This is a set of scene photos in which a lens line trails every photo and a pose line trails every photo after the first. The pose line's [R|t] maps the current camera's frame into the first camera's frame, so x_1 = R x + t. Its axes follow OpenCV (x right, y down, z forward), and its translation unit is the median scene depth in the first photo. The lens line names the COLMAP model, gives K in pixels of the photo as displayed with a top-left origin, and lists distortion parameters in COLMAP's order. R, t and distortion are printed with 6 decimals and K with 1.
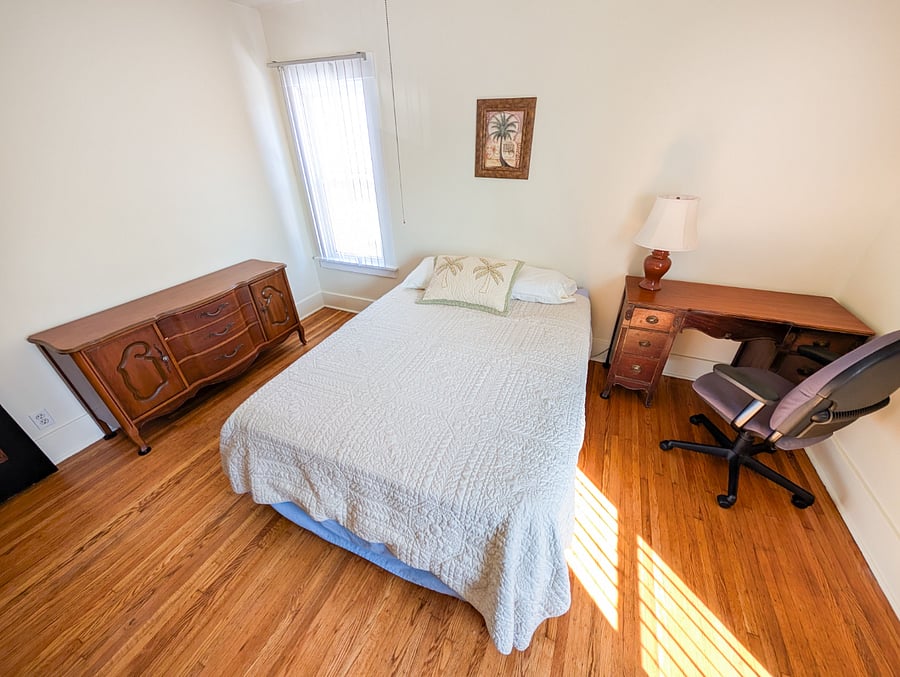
lens RADIAL K [[342.0, 0, 448.7], [0, 342.0, 338.7], [0, 0, 1]] dist [0.000911, 0.000362]
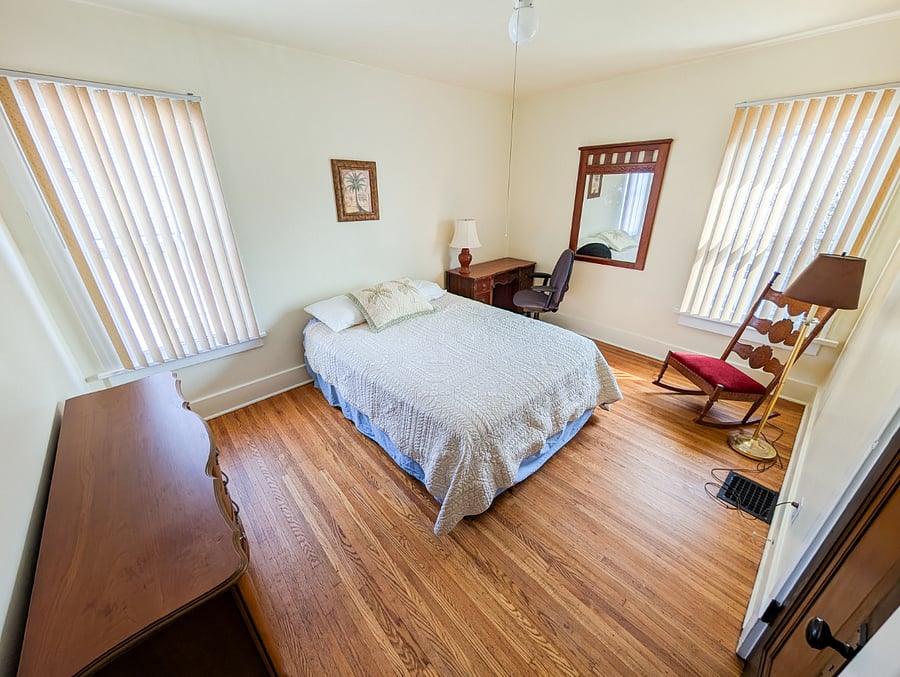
lens RADIAL K [[342.0, 0, 453.3], [0, 342.0, 340.1], [0, 0, 1]] dist [0.000911, 0.000362]
pose [[0.398184, -0.364344, 0.841845, -0.955588], [0.468036, 0.869984, 0.155146, -0.143143], [-0.788918, 0.332236, 0.516940, 0.267130]]
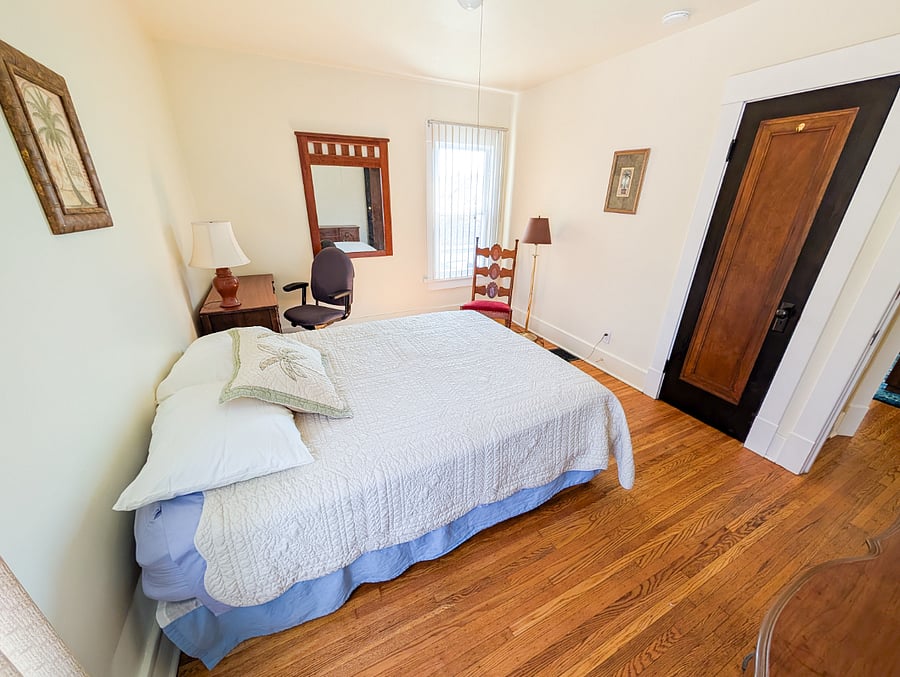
lens RADIAL K [[342.0, 0, 449.1], [0, 342.0, 338.3], [0, 0, 1]] dist [0.000911, 0.000362]
pose [[-0.772442, -0.236665, 0.589341, -0.570184], [0.325893, 0.648767, 0.687674, -0.571049], [-0.545093, 0.723251, -0.424007, 1.107789]]
